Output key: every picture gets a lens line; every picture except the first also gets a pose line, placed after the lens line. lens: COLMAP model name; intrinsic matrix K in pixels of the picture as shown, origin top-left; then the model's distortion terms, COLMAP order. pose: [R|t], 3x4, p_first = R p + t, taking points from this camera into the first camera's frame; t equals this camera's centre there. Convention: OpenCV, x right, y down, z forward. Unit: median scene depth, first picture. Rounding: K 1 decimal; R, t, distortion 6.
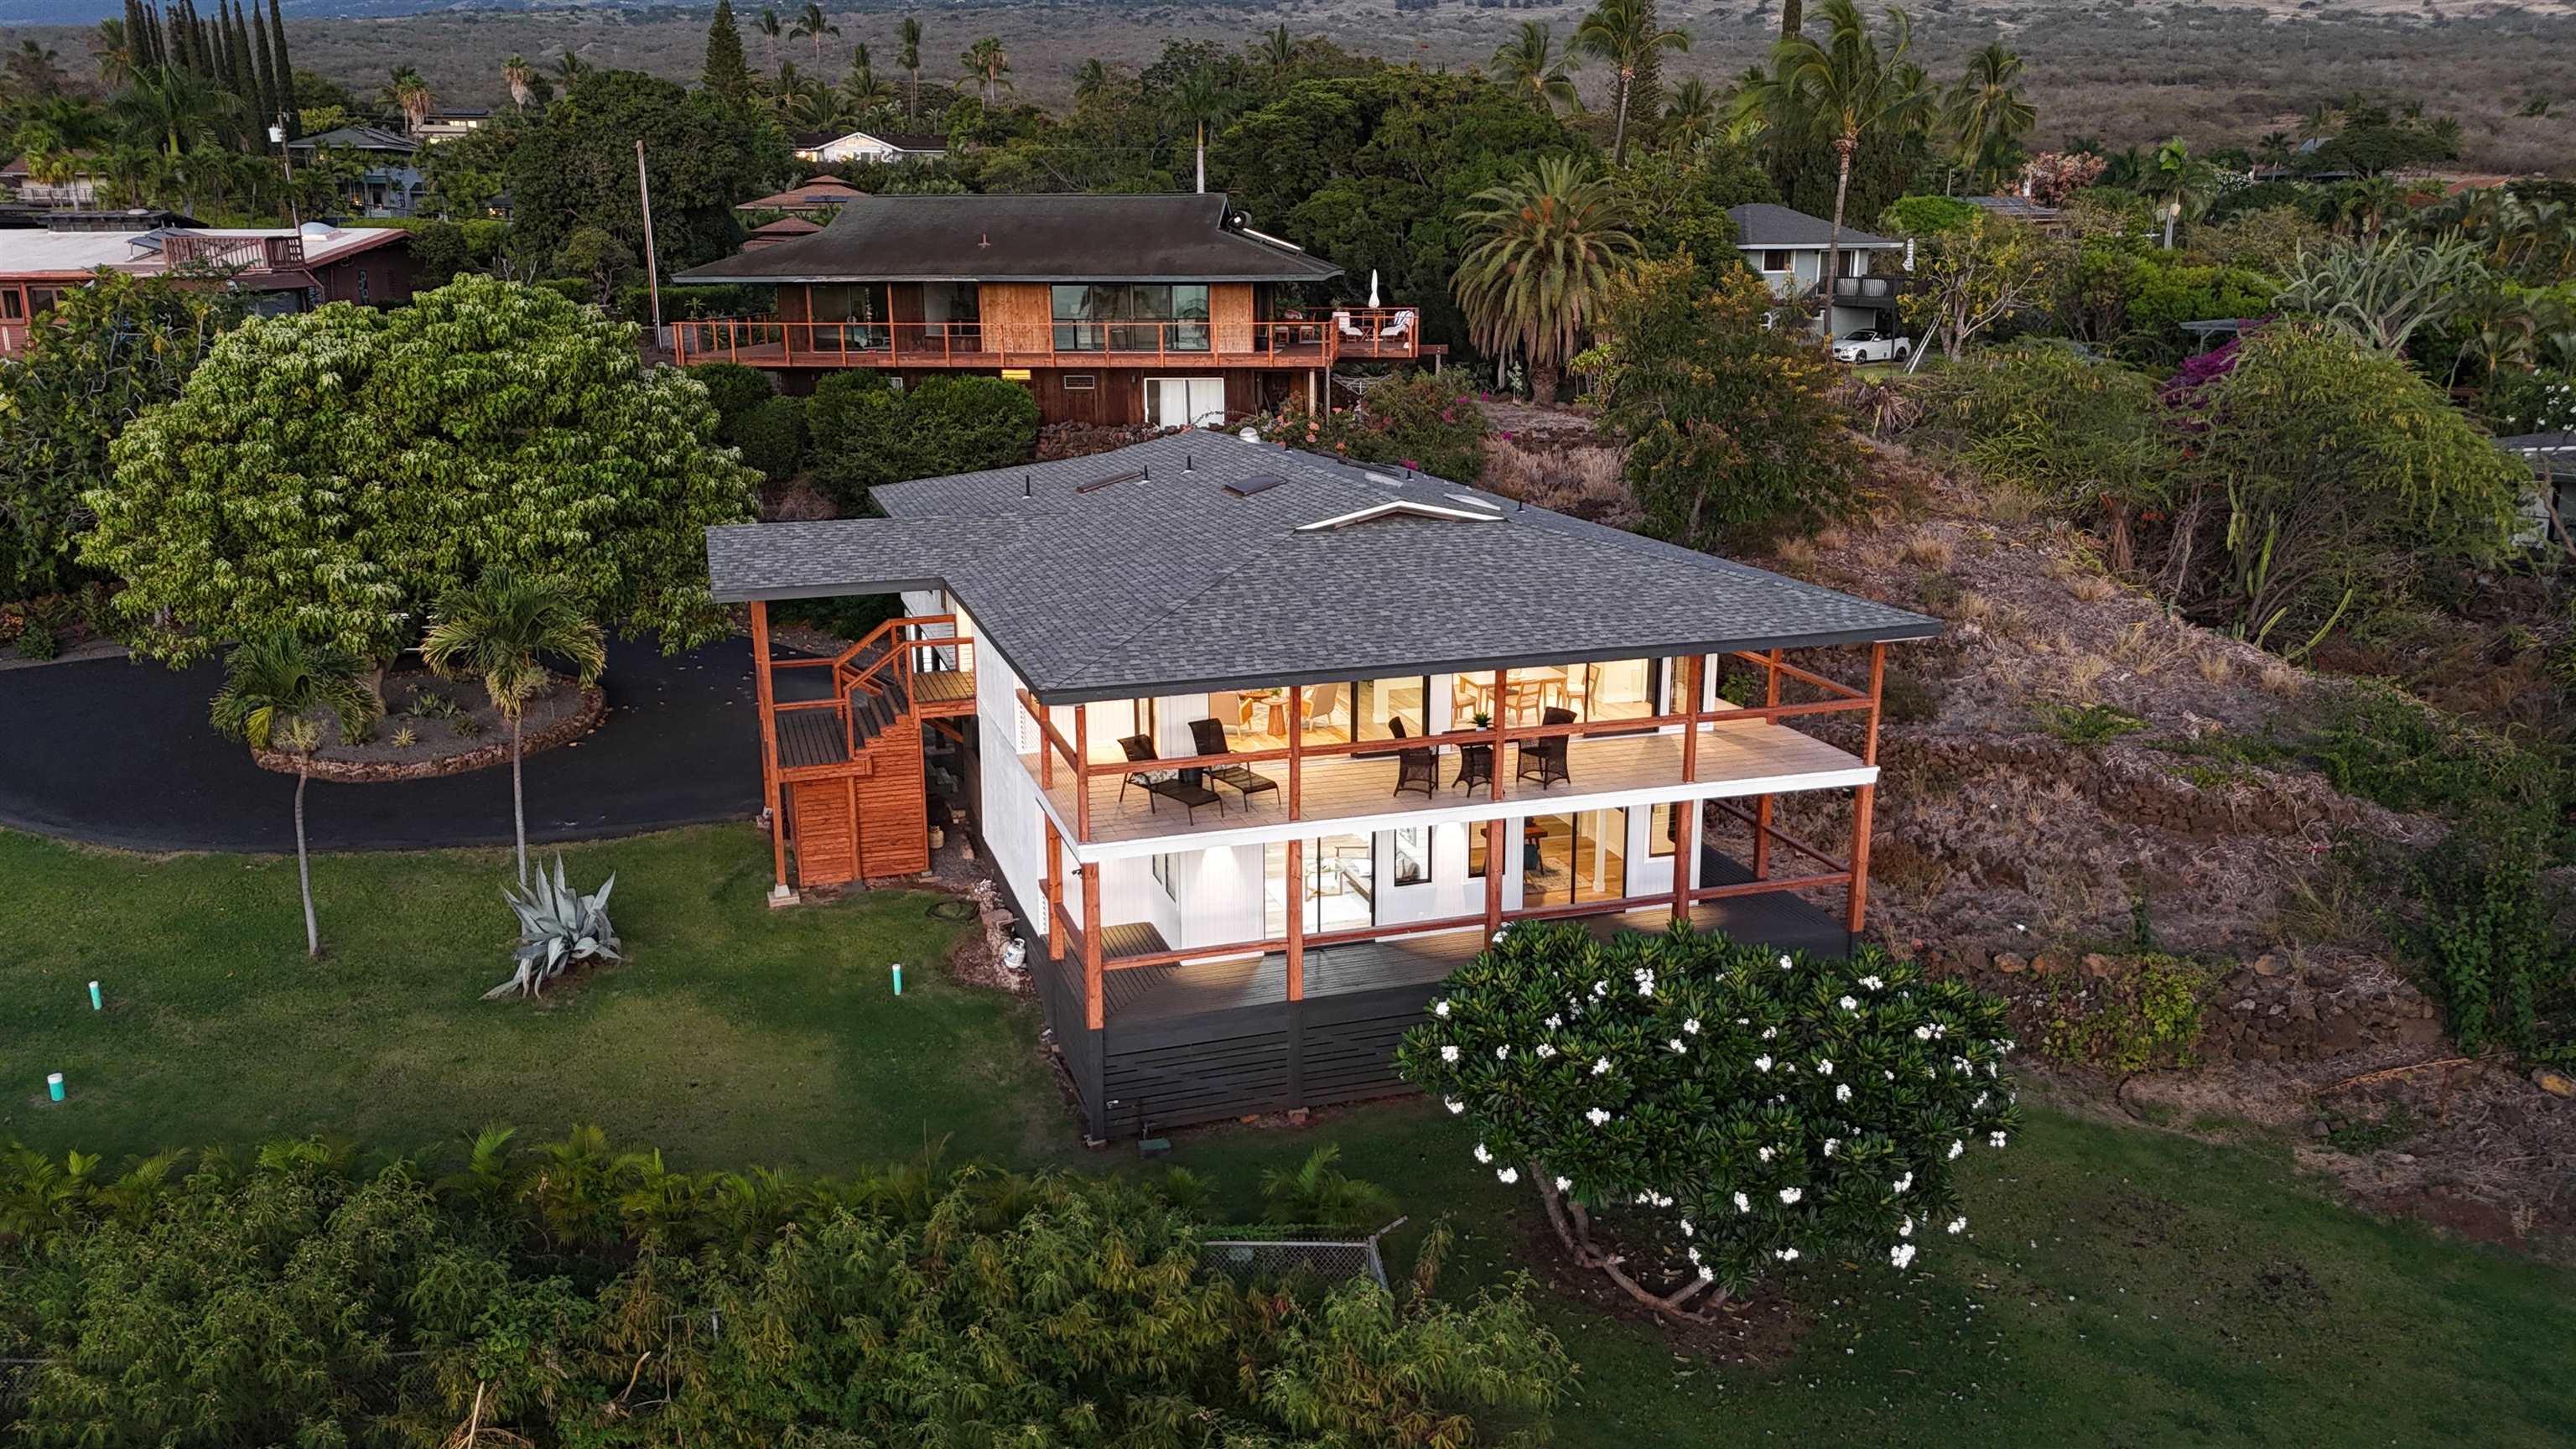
lens RADIAL K [[1904.3, 0, 1291.0], [0, 1904.3, 734.1], [0, 0, 1]] dist [0.073379, -0.072314]
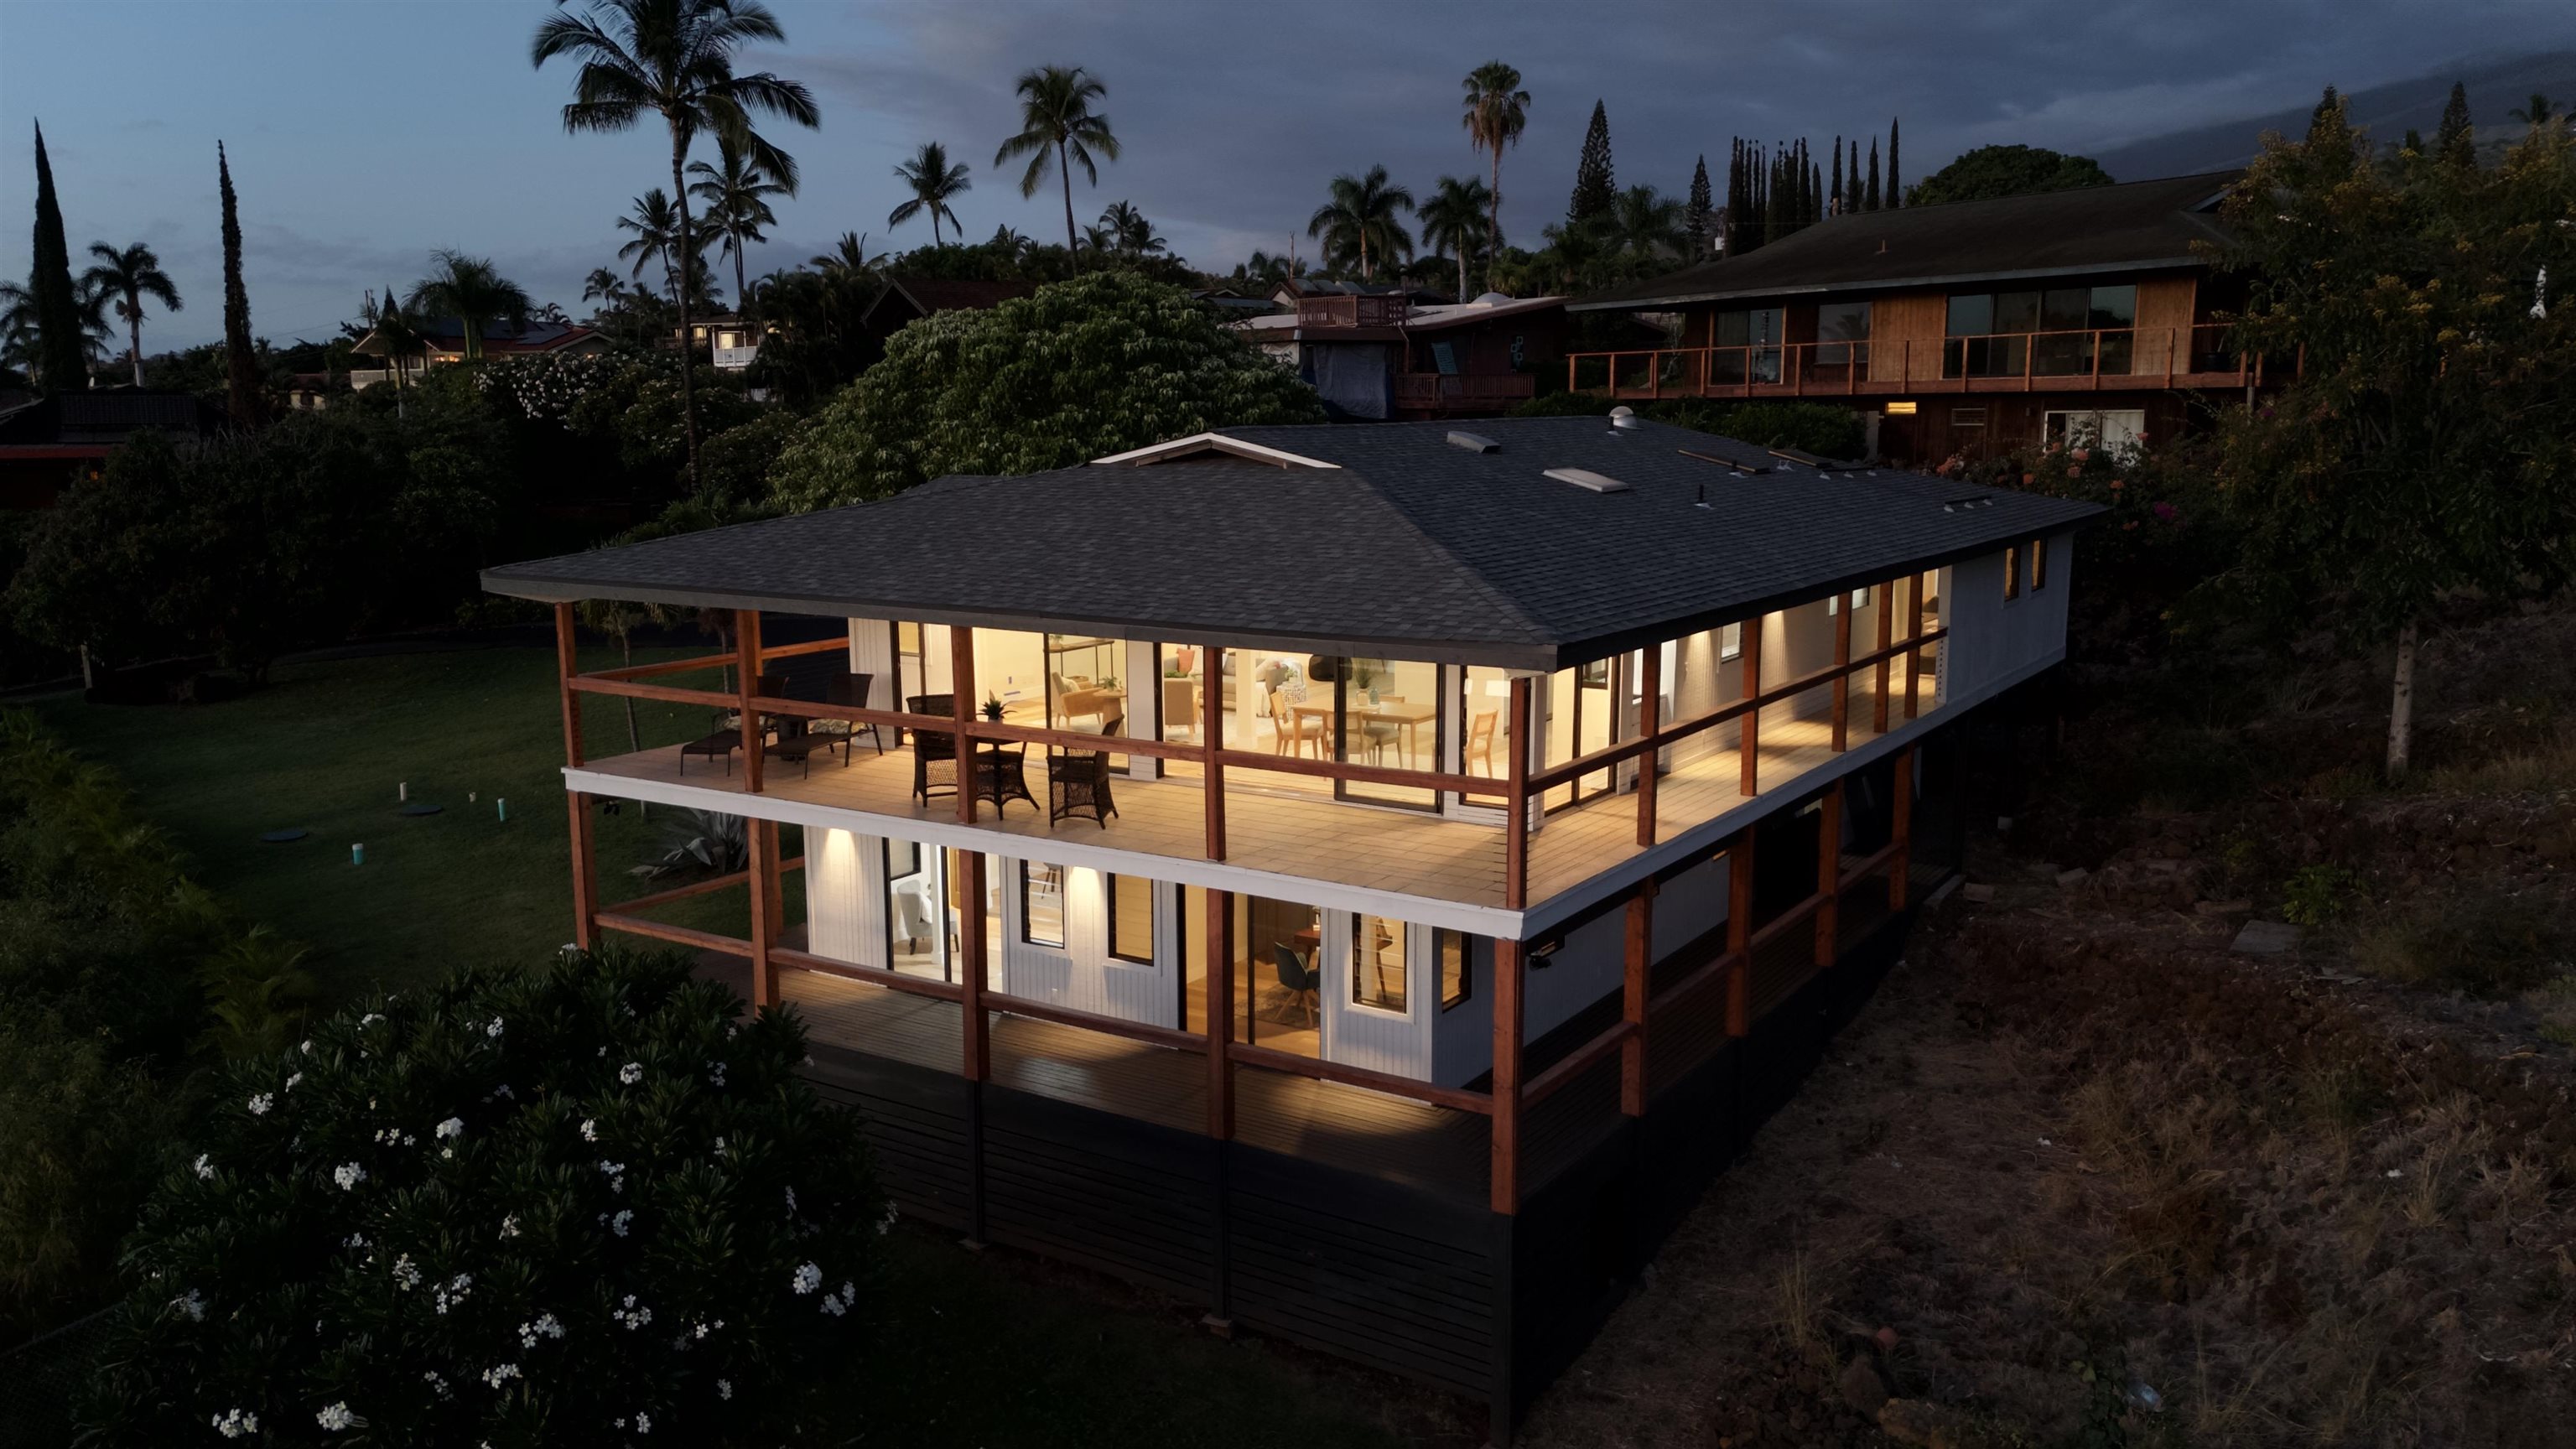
lens RADIAL K [[1904.3, 0, 1282.0], [0, 1904.3, 726.5], [0, 0, 1]] dist [0.073379, -0.072314]
pose [[0.627642, 0.130659, -0.767459, 0.567926], [-0.191030, 0.981524, 0.010876, -0.022986], [0.754701, 0.139781, 0.641005, 0.504540]]
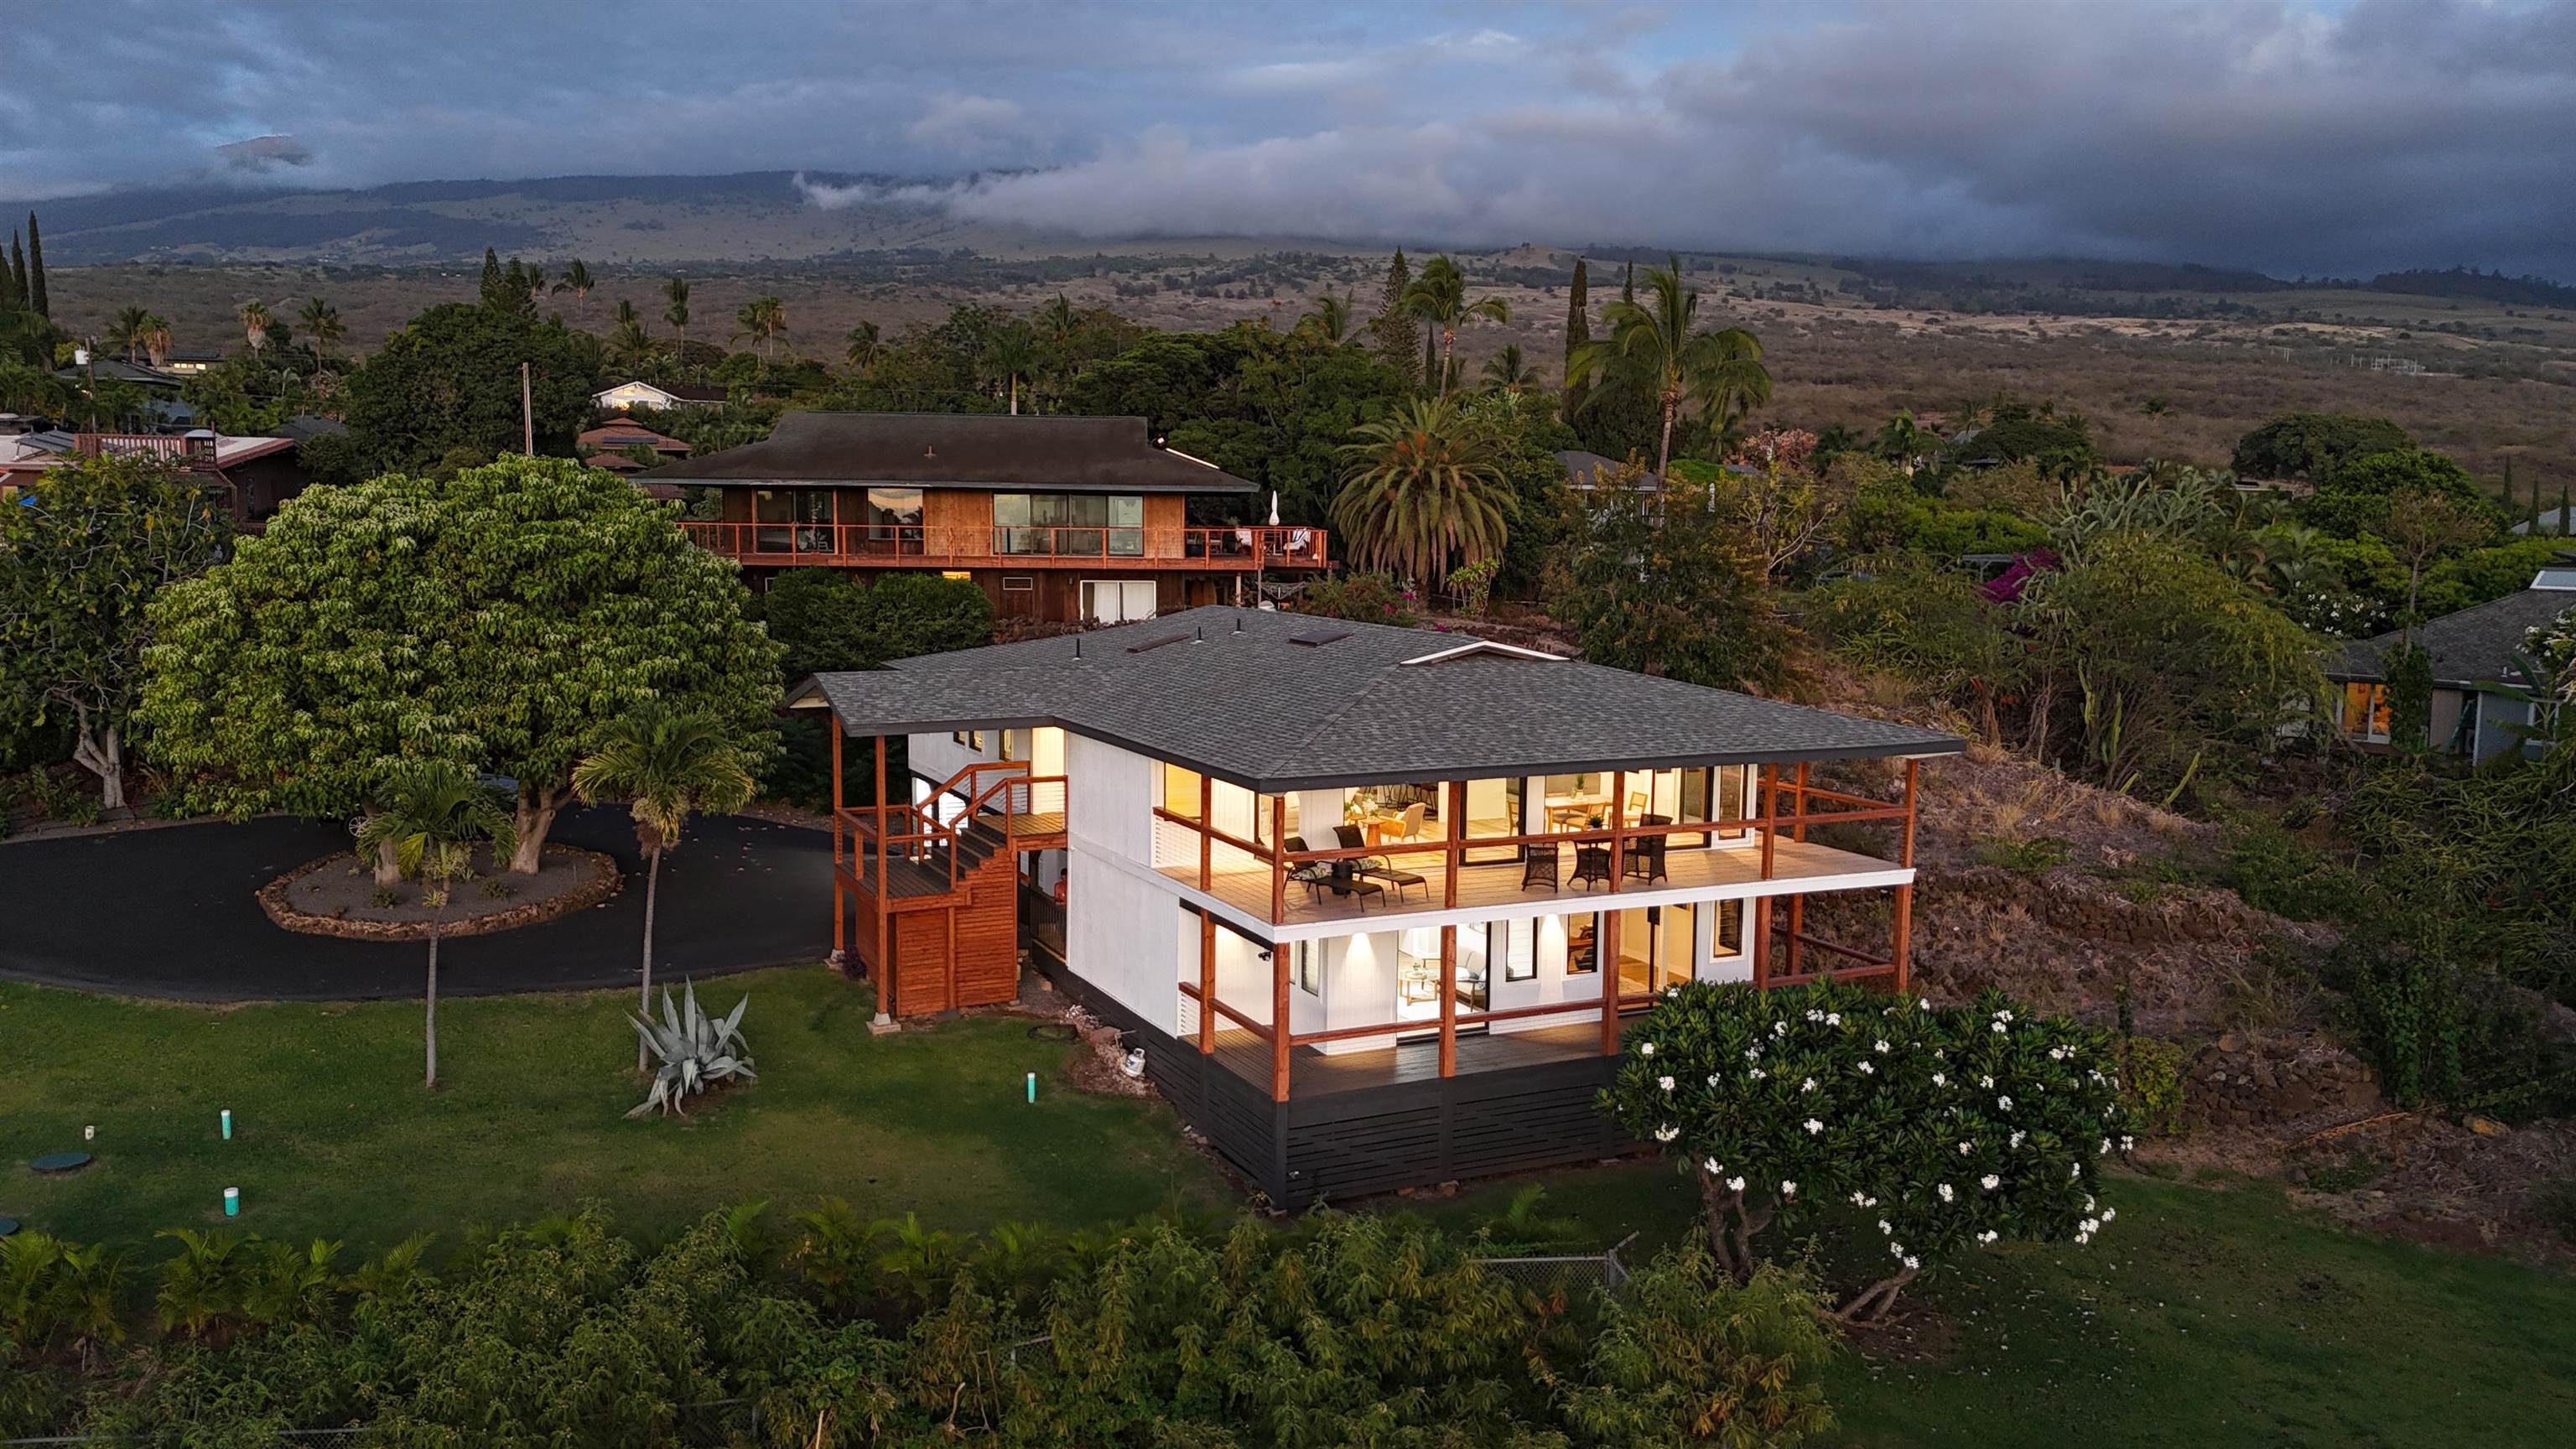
lens RADIAL K [[1904.3, 0, 1289.8], [0, 1904.3, 727.1], [0, 0, 1]] dist [0.073379, -0.072314]
pose [[0.989222, 0.000491, 0.146420, -0.195970], [0.019929, 0.990237, -0.137961, 0.071274], [-0.145059, 0.139392, 0.979555, -0.069936]]
